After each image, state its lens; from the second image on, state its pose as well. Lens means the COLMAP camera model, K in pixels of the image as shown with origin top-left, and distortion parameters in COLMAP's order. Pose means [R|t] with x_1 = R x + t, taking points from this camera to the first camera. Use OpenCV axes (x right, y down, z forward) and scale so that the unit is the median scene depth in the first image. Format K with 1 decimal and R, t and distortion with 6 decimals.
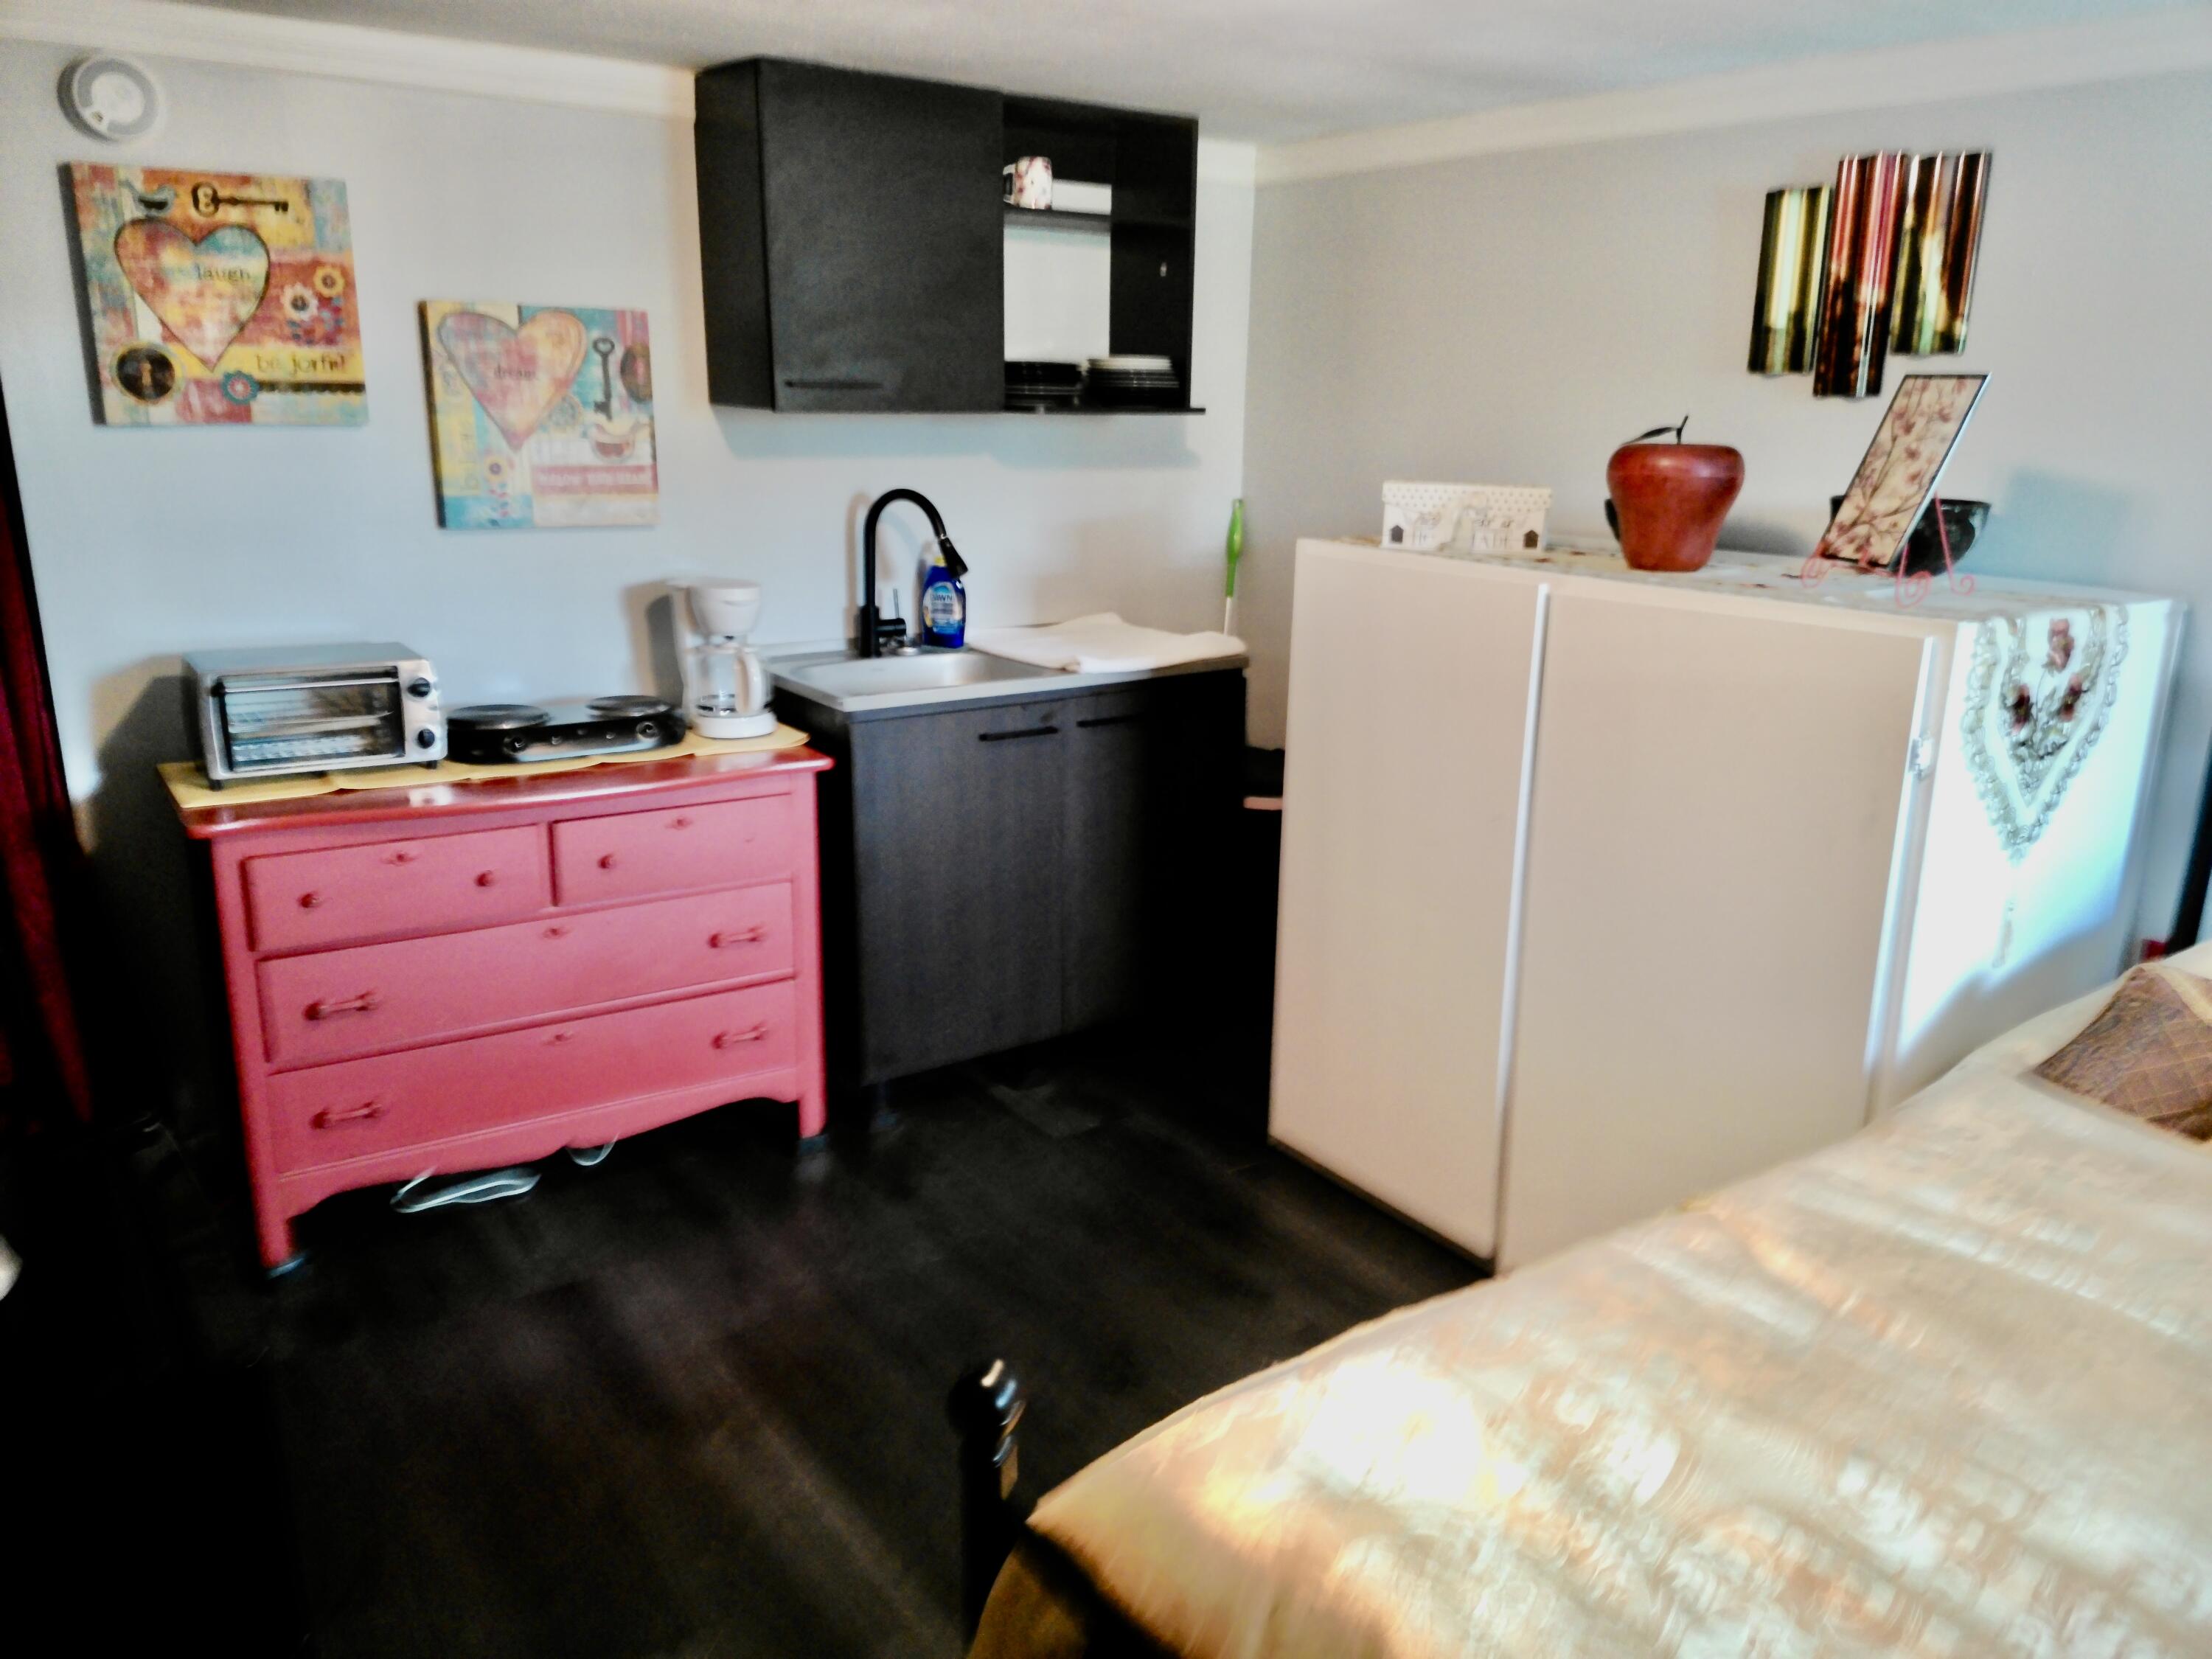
lens RADIAL K [[1653.5, 0, 1118.6], [0, 1653.5, 823.4], [0, 0, 1]] dist [0.116101, -0.138847]
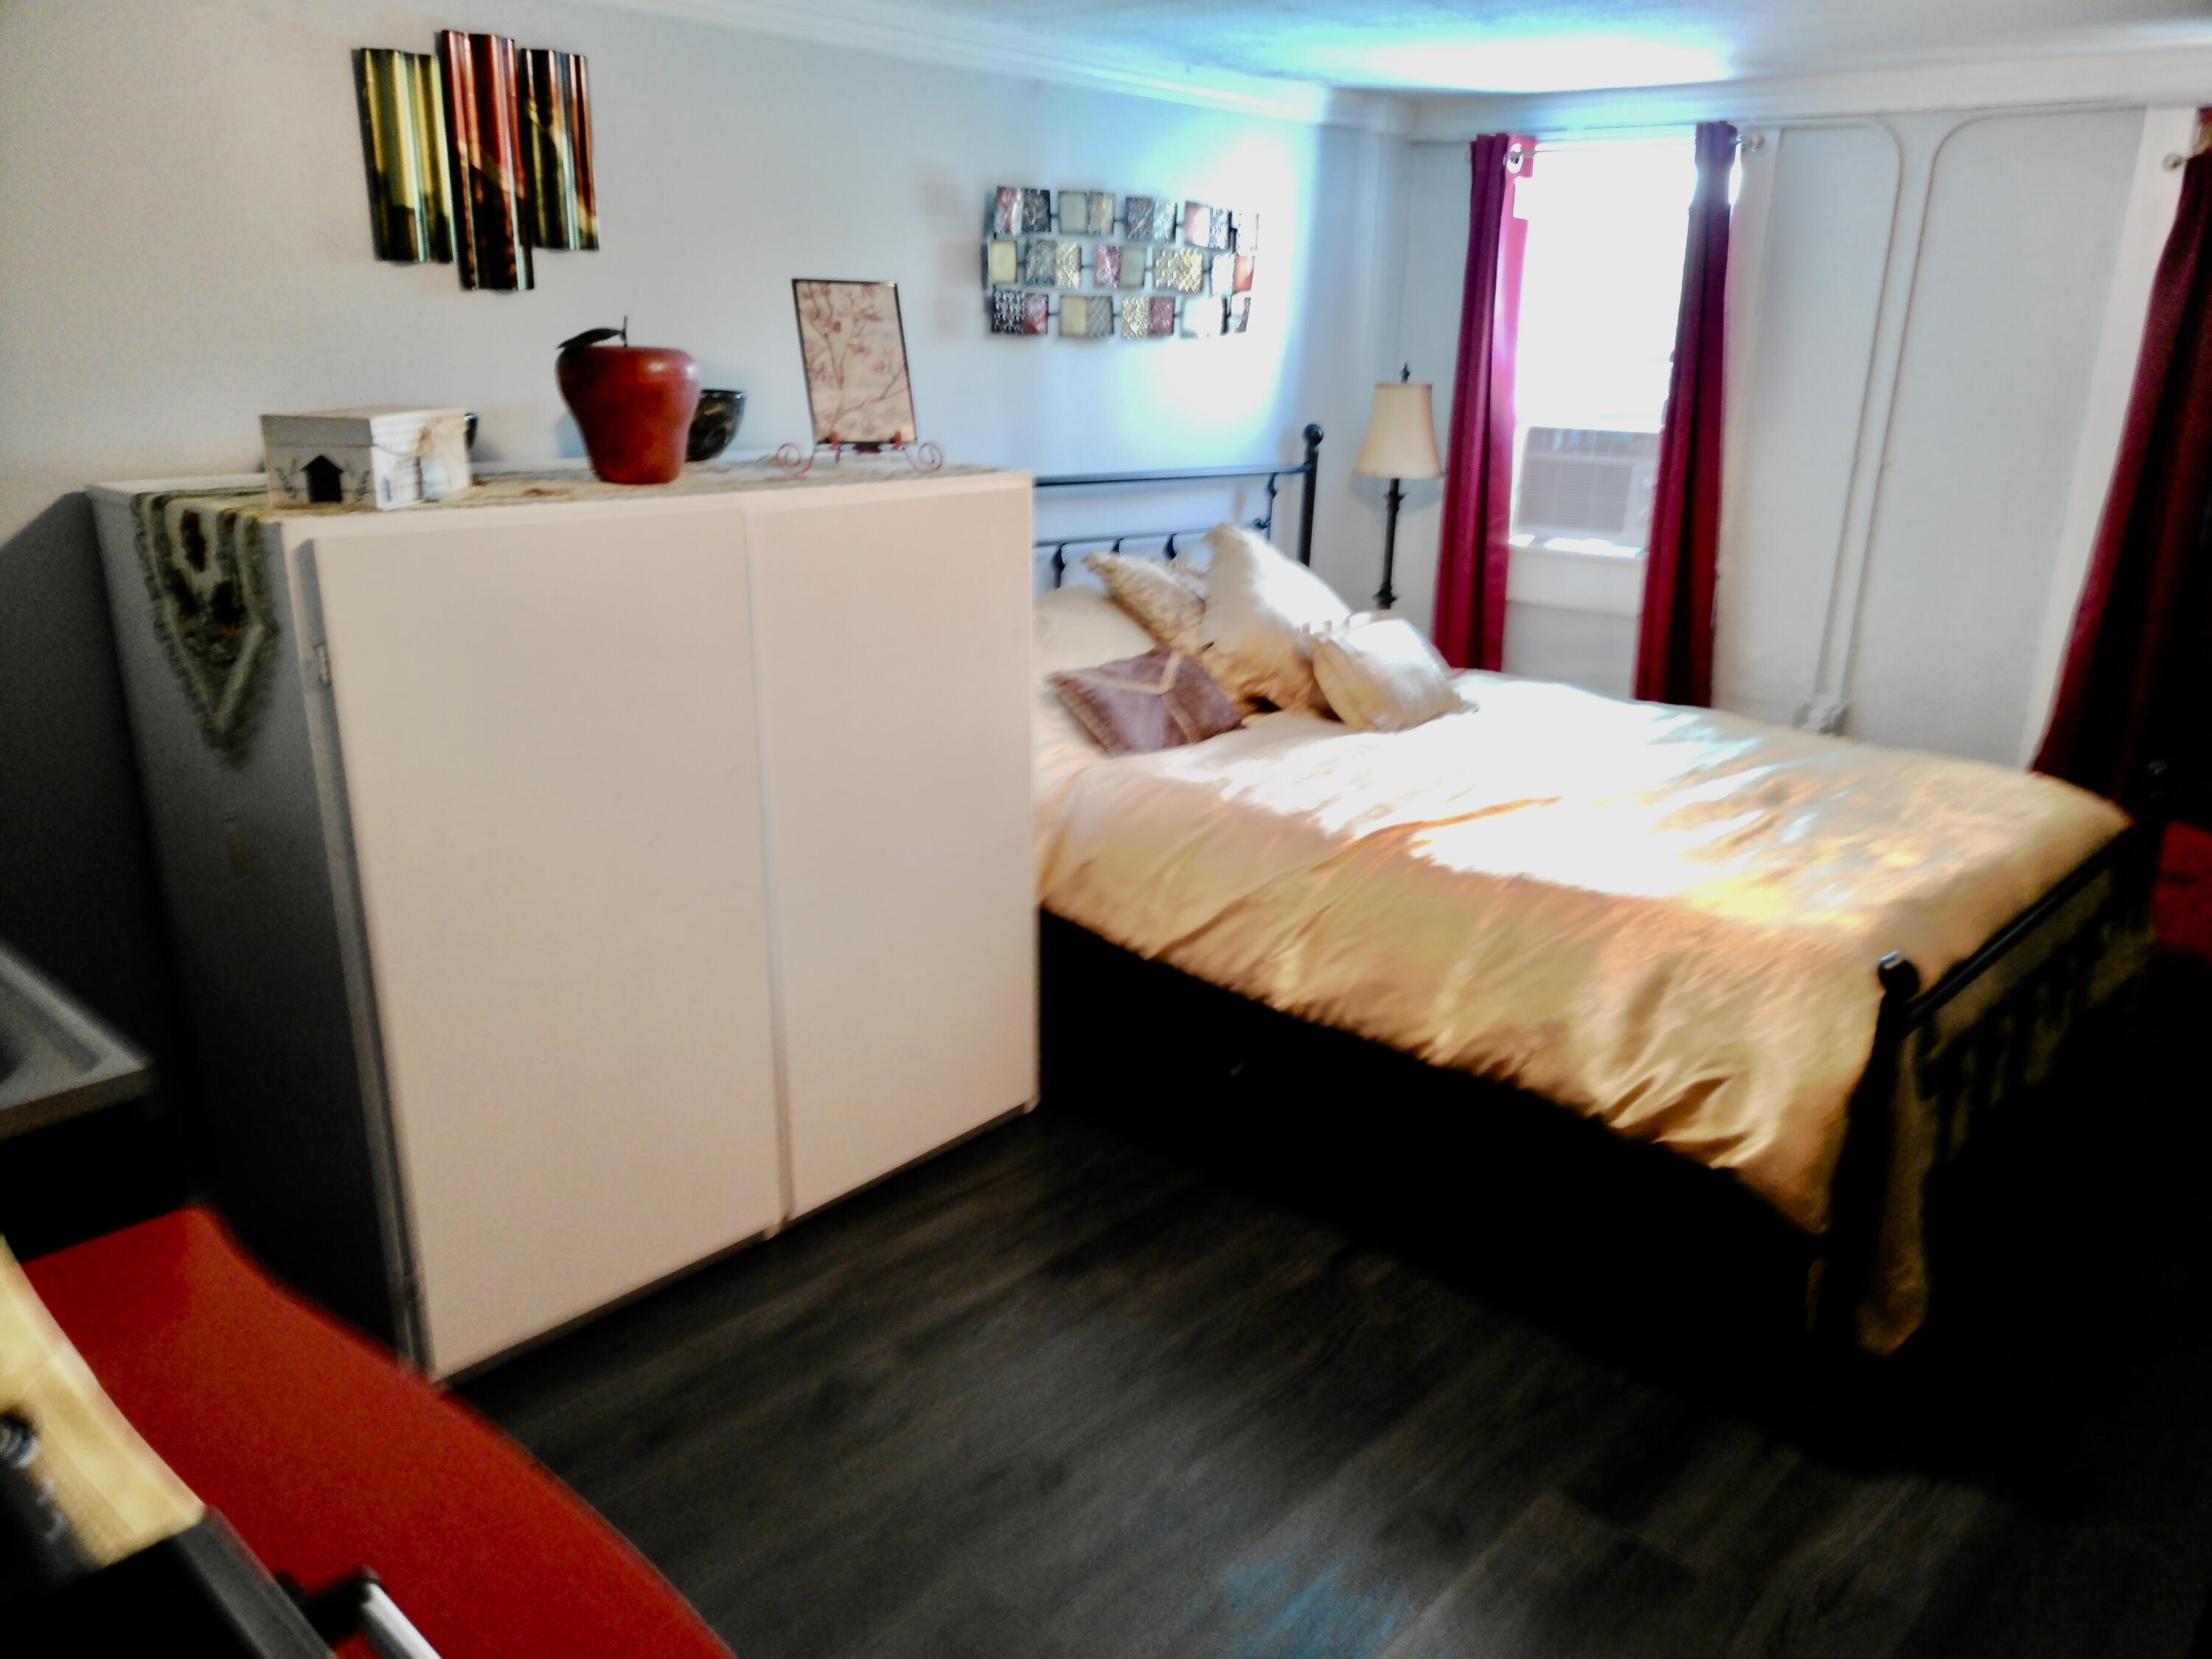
lens RADIAL K [[1653.5, 0, 1118.6], [0, 1653.5, 823.4], [0, 0, 1]] dist [0.116101, -0.138847]
pose [[-0.232349, -0.313967, 0.920564, -0.659734], [0.224153, 0.903704, 0.364792, -0.256627], [-0.946451, 0.291107, -0.139598, 0.912120]]
